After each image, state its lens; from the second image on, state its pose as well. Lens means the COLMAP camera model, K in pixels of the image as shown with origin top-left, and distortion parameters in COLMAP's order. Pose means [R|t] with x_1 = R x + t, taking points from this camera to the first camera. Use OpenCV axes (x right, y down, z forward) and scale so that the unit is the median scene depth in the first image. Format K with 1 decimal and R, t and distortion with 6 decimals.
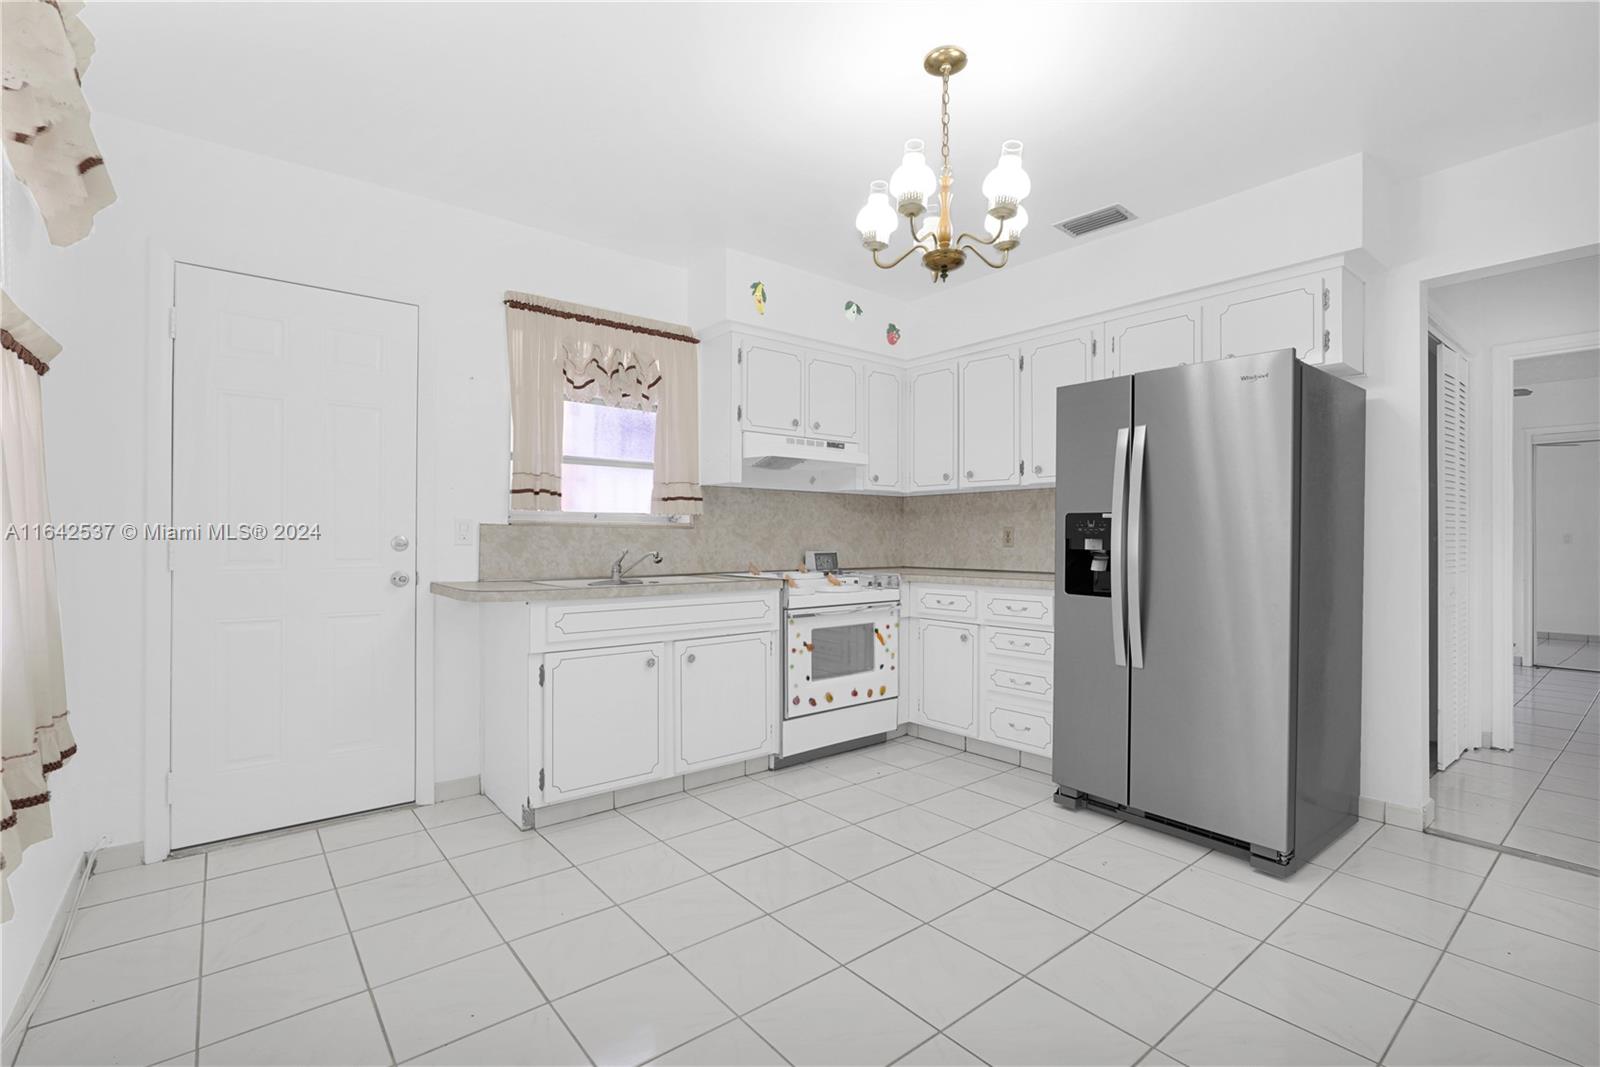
lens RADIAL K [[715.8, 0, 791.8], [0, 715.8, 534.8], [0, 0, 1]] dist [-0.001984, 0.000963]
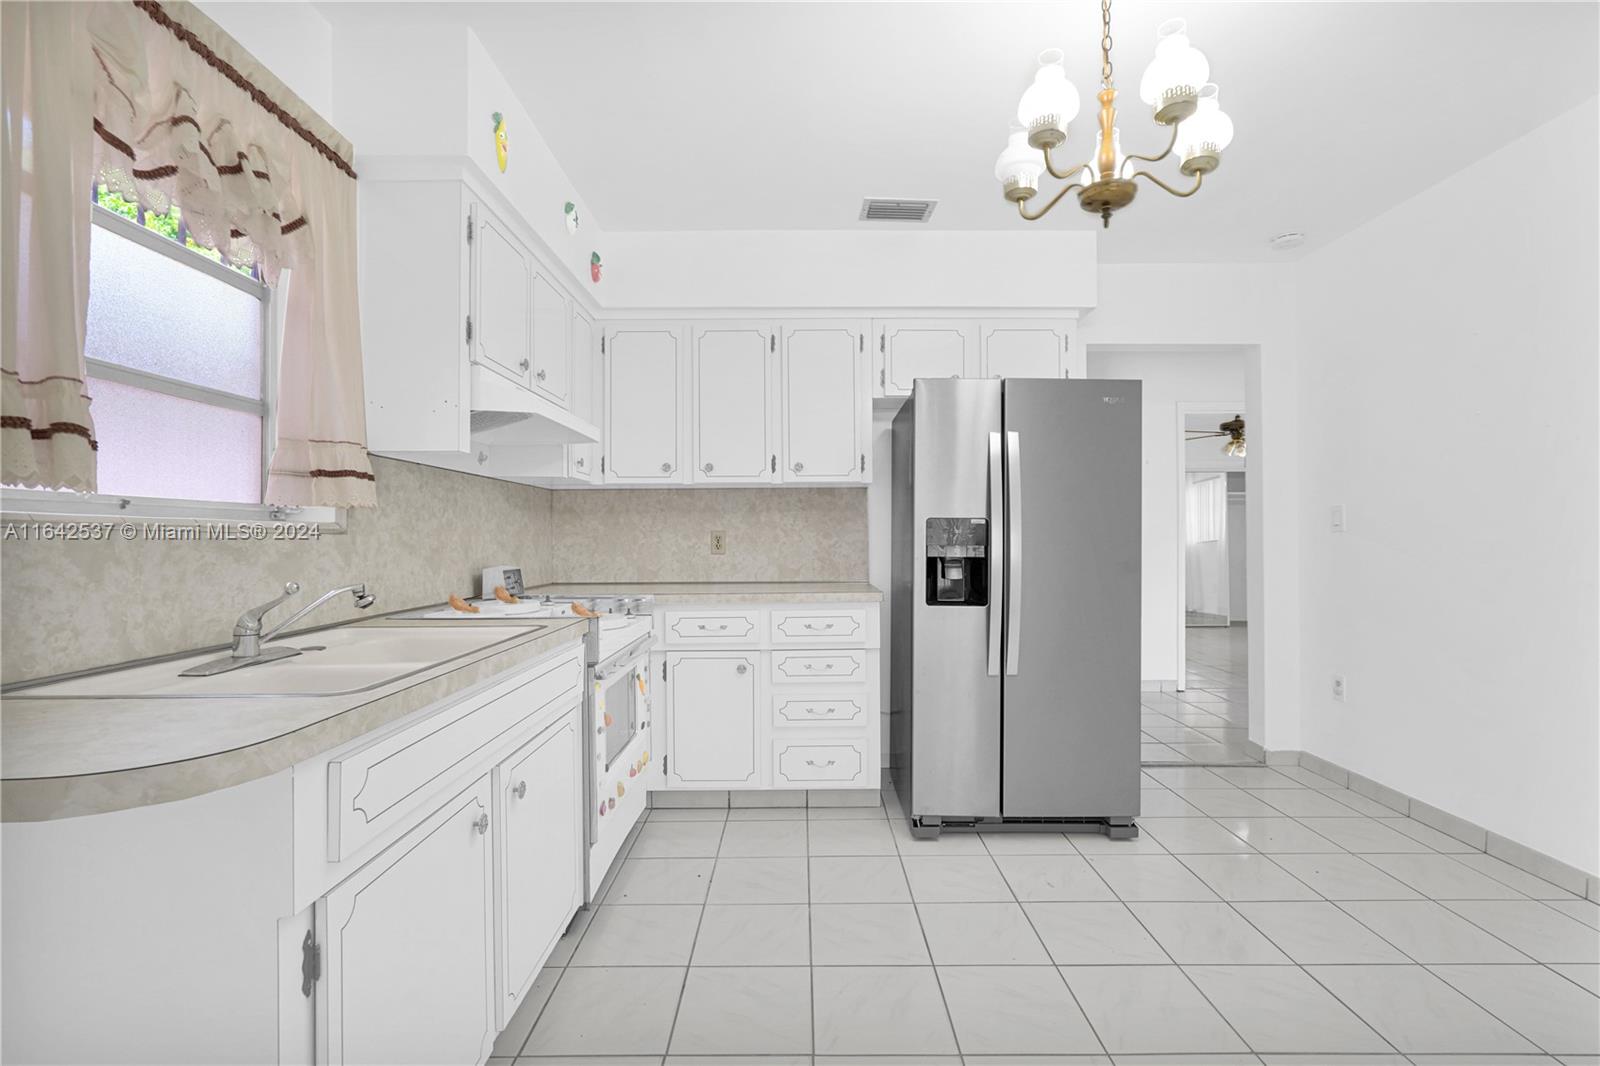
lens RADIAL K [[715.8, 0, 797.2], [0, 715.8, 530.8], [0, 0, 1]] dist [-0.001984, 0.000963]
pose [[0.629076, 0.001189, 0.777343, -0.337898], [0.004350, 0.999978, -0.005050, -0.006968], [-0.777332, 0.006558, 0.629057, 0.429574]]
